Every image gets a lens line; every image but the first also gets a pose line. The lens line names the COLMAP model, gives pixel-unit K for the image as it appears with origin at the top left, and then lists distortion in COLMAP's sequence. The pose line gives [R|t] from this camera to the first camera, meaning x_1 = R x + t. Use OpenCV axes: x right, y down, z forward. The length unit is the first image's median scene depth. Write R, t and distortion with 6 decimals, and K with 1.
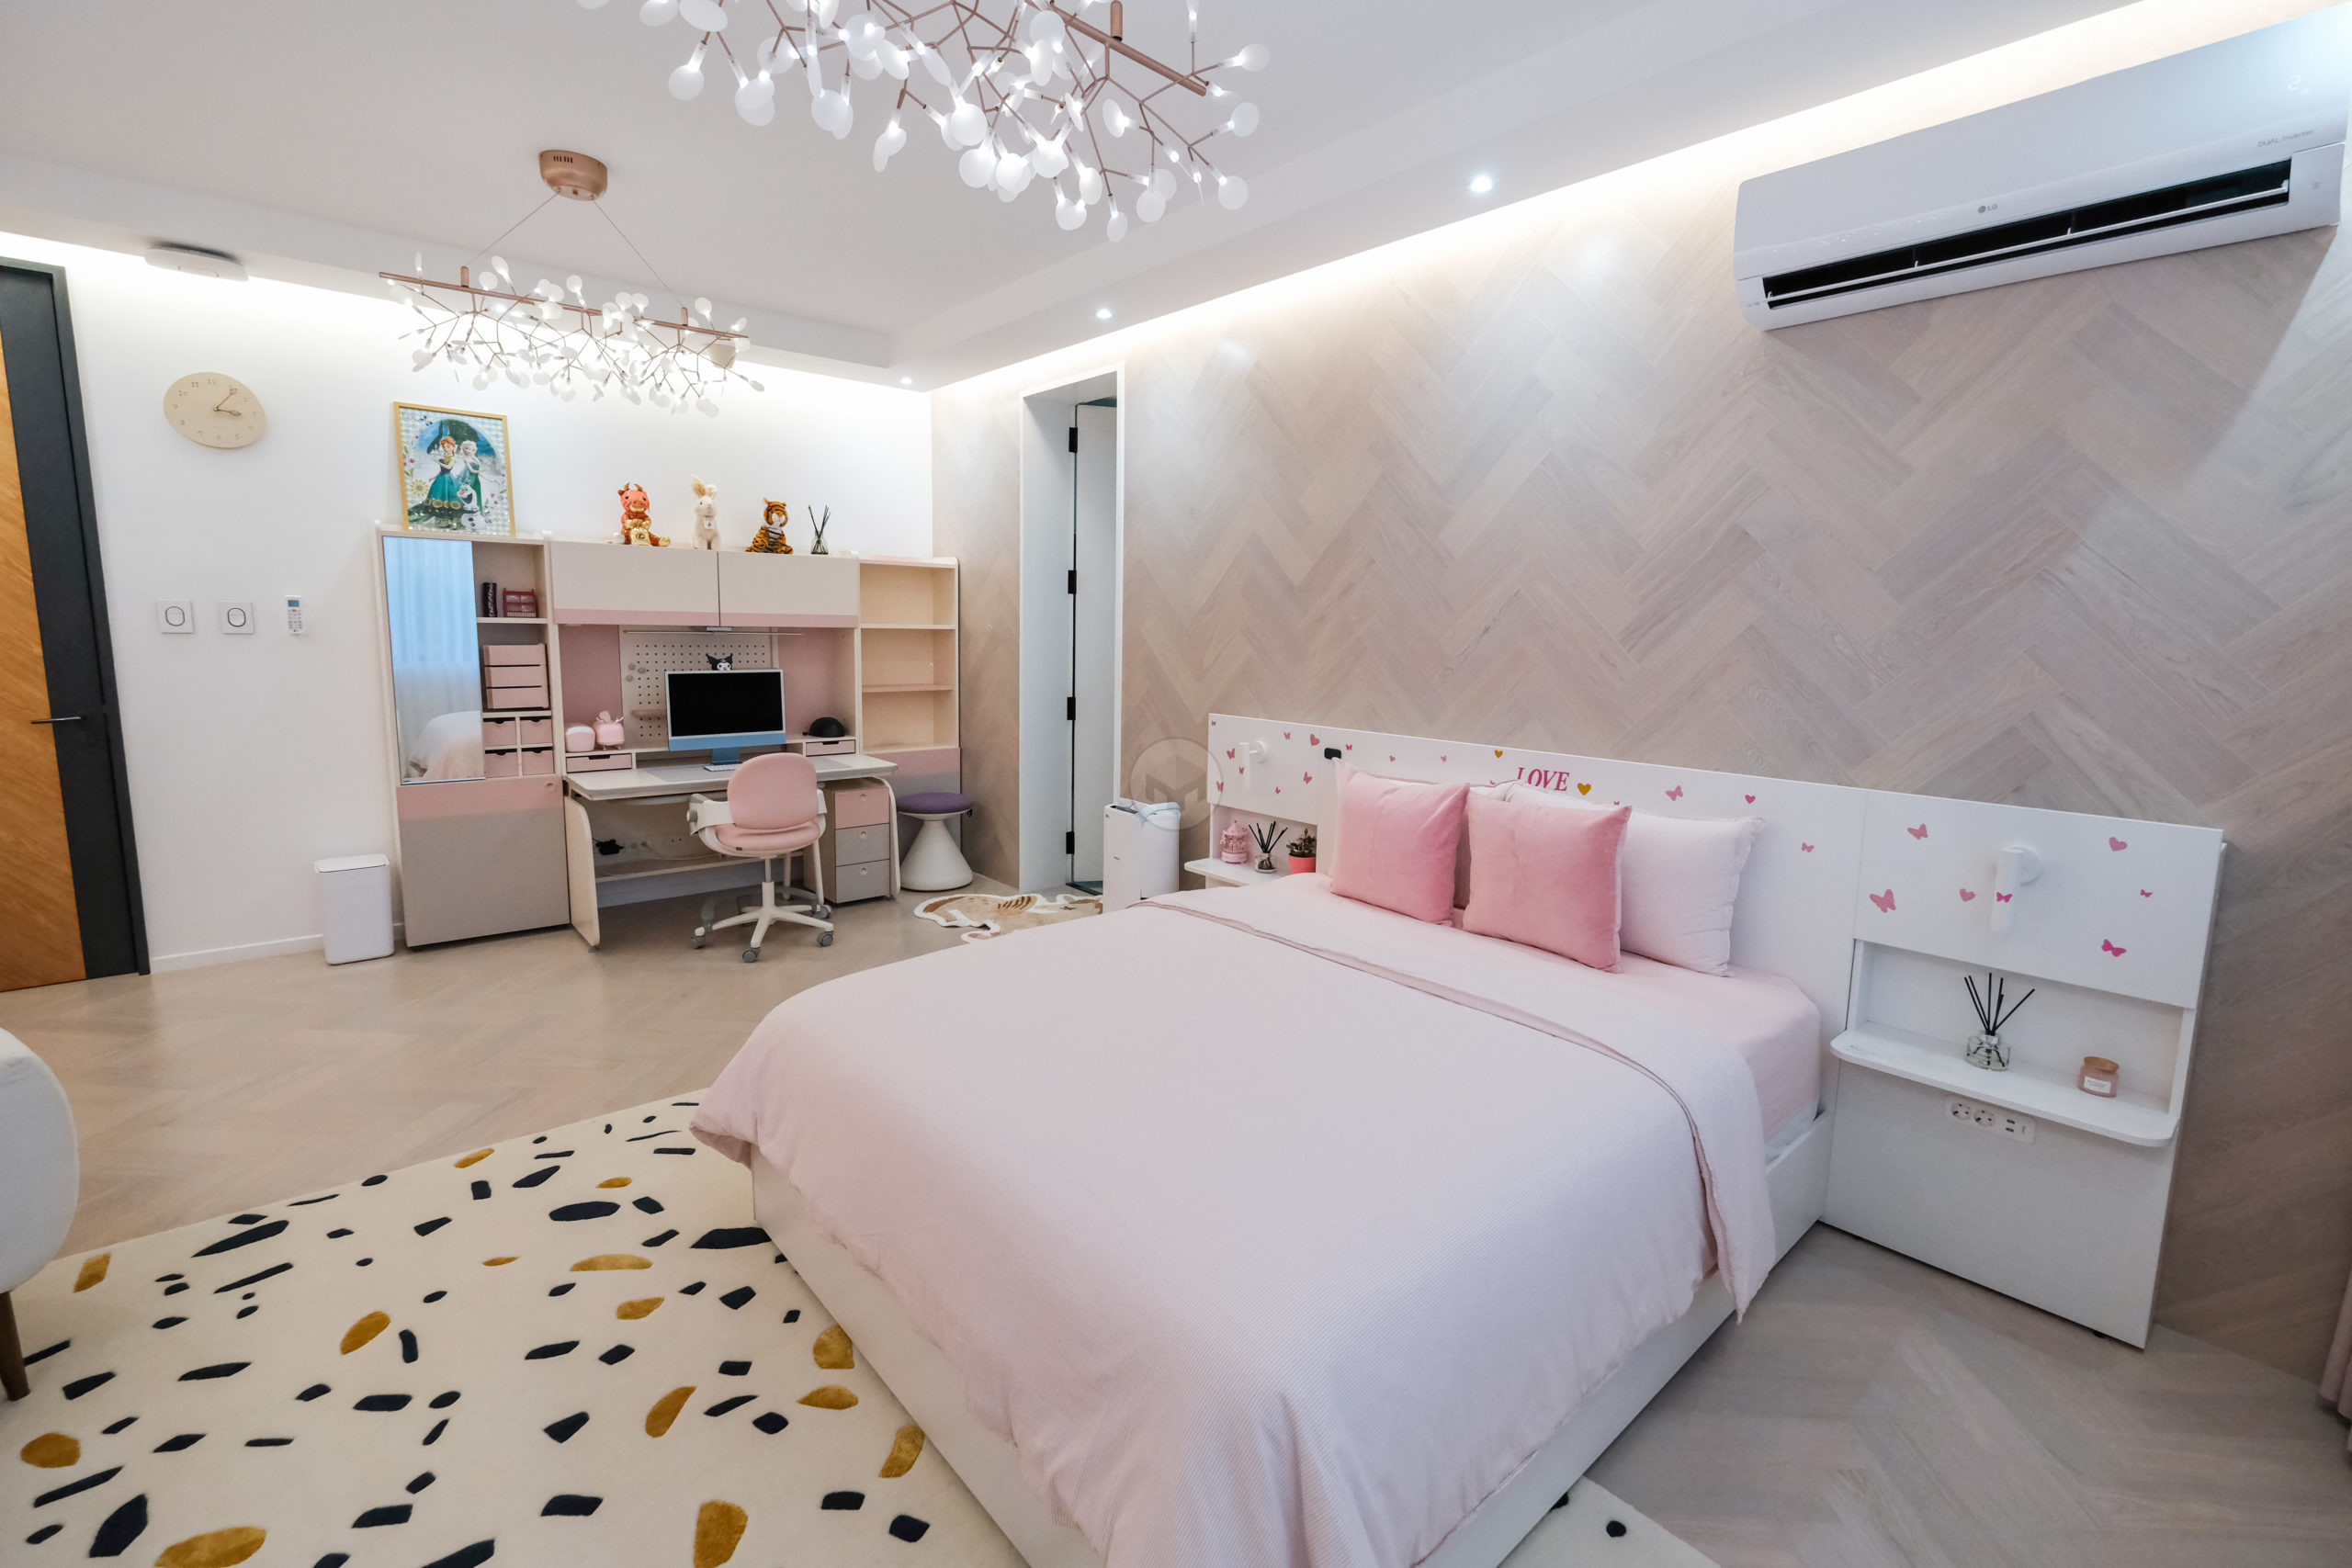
lens RADIAL K [[1027.9, 0, 1173.9], [0, 1027.9, 764.0], [0, 0, 1]] dist [-0.000845, 0.000023]
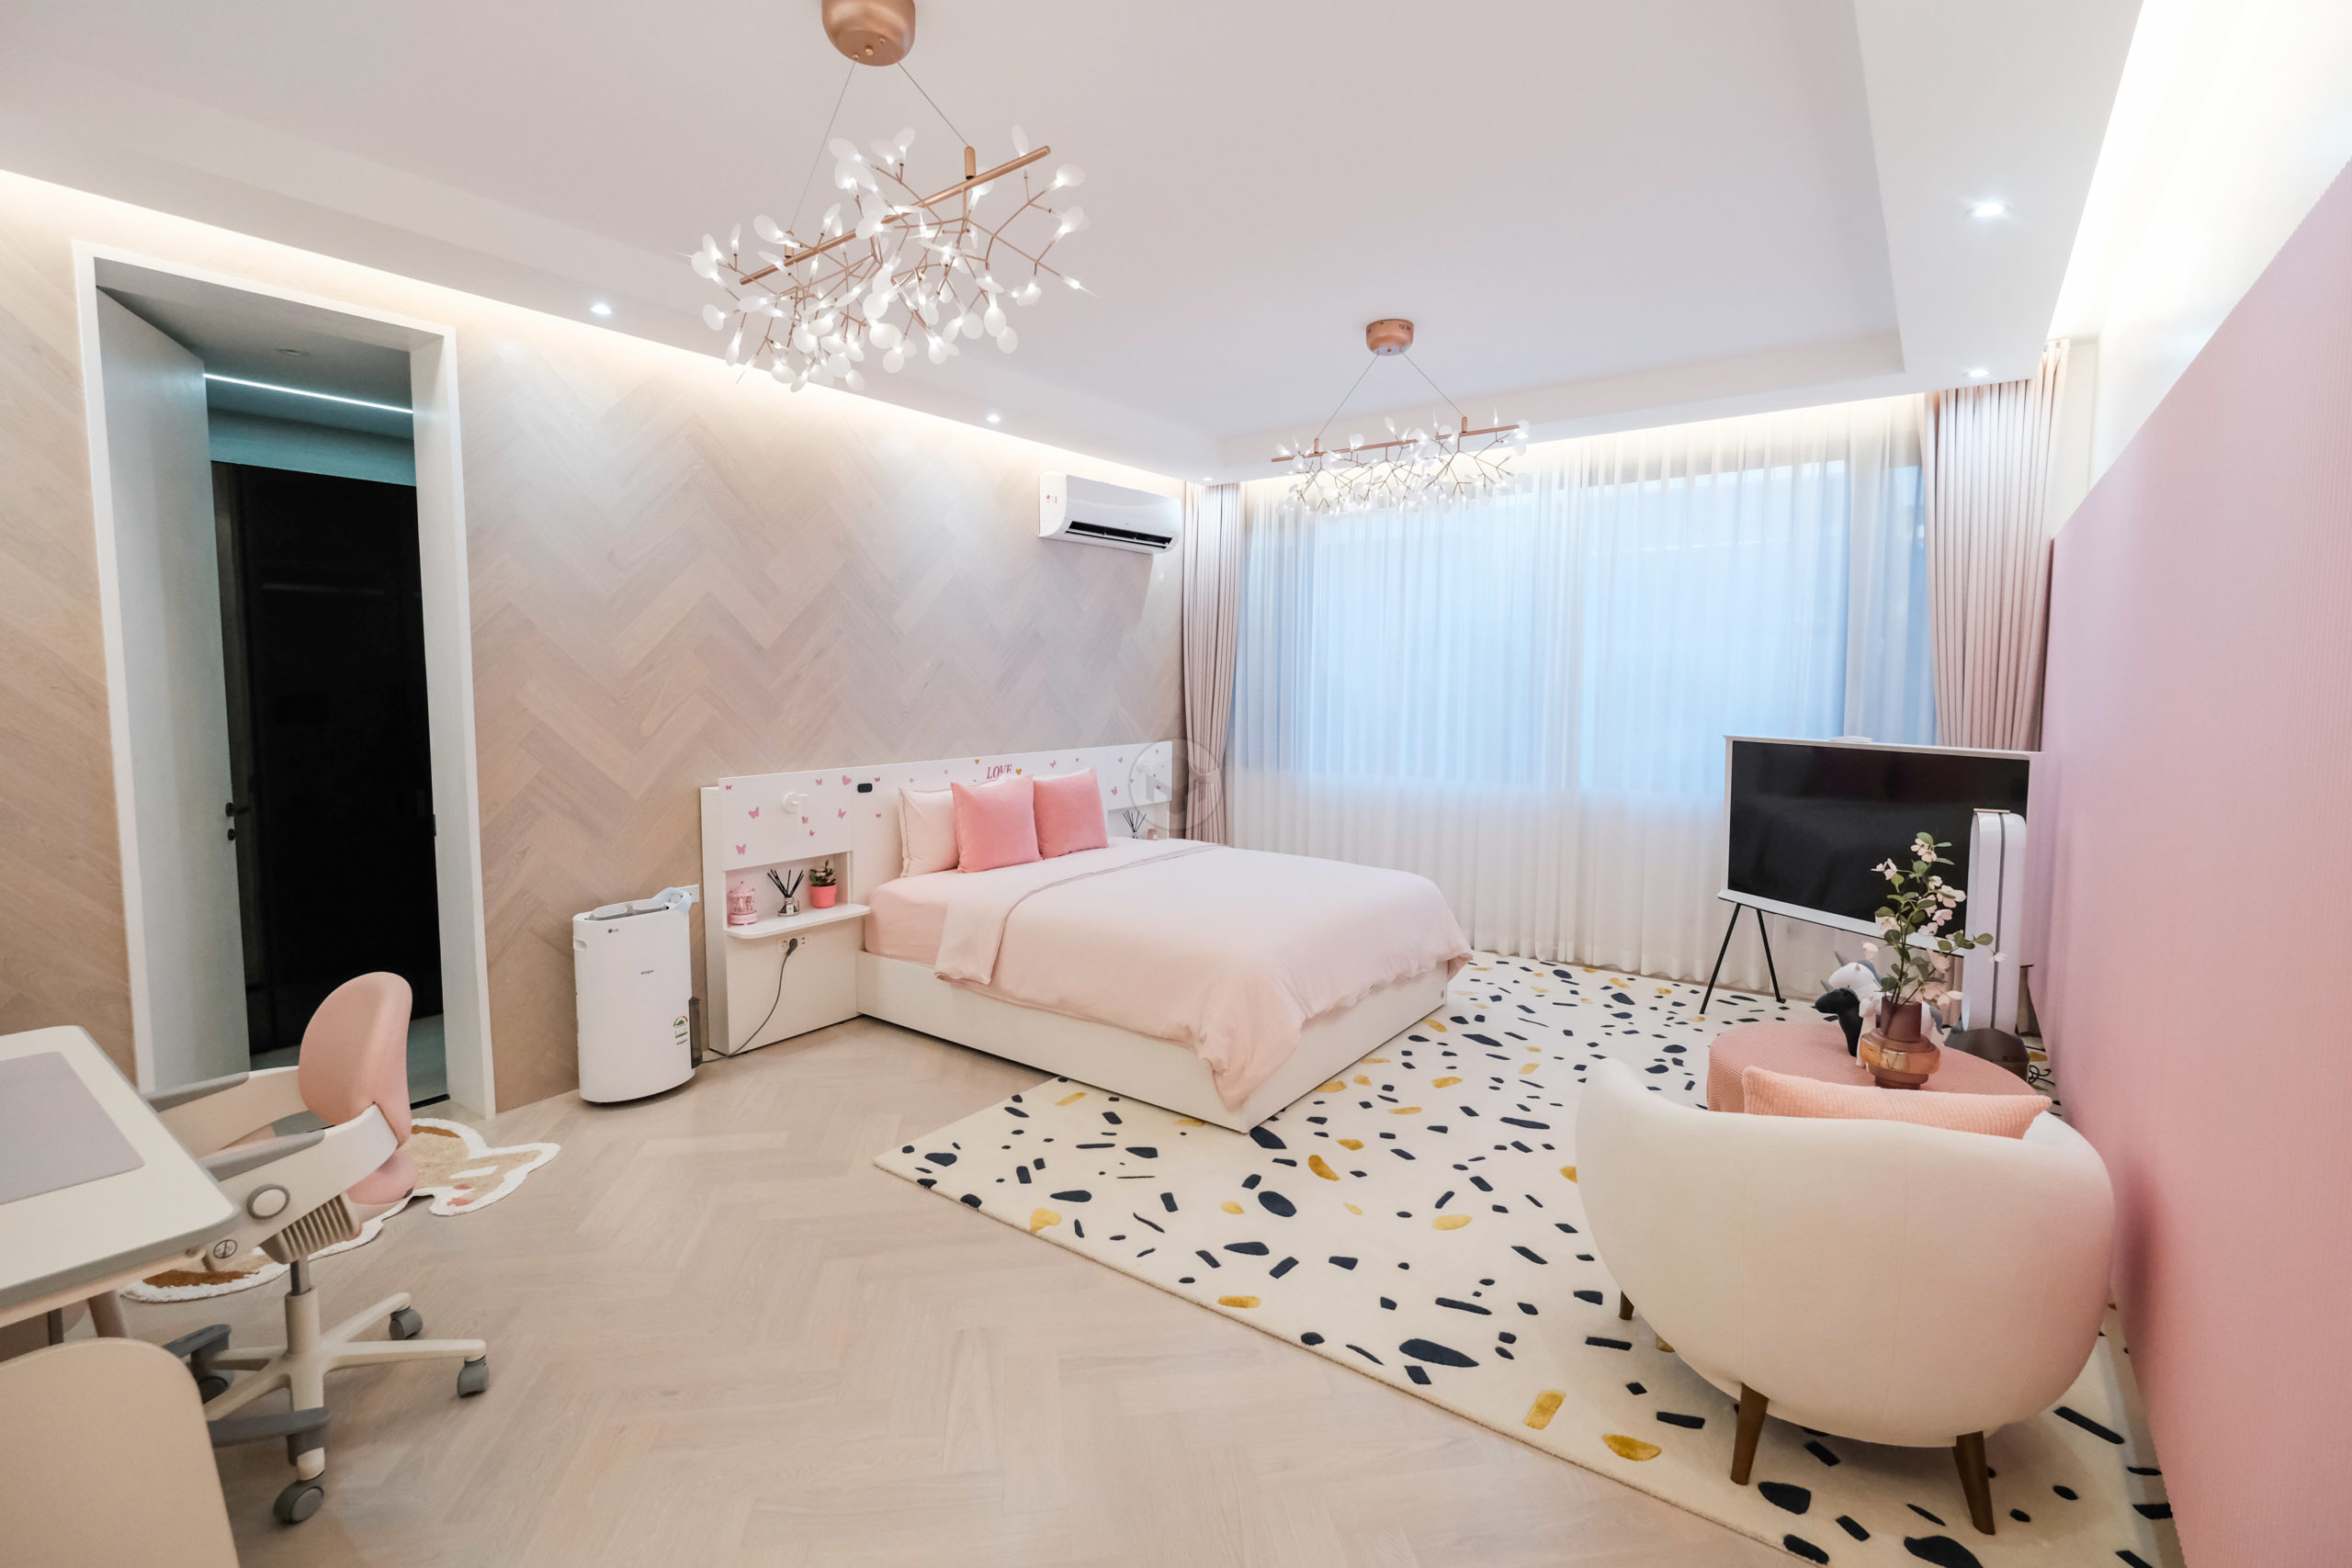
lens RADIAL K [[1027.9, 0, 1173.2], [0, 1027.9, 793.7], [0, 0, 1]] dist [-0.000845, 0.000023]
pose [[-0.211899, -0.131105, 0.968458, -1.667833], [0.126624, 0.978925, 0.160227, -0.228309], [-0.969054, 0.156582, -0.190832, 1.304324]]
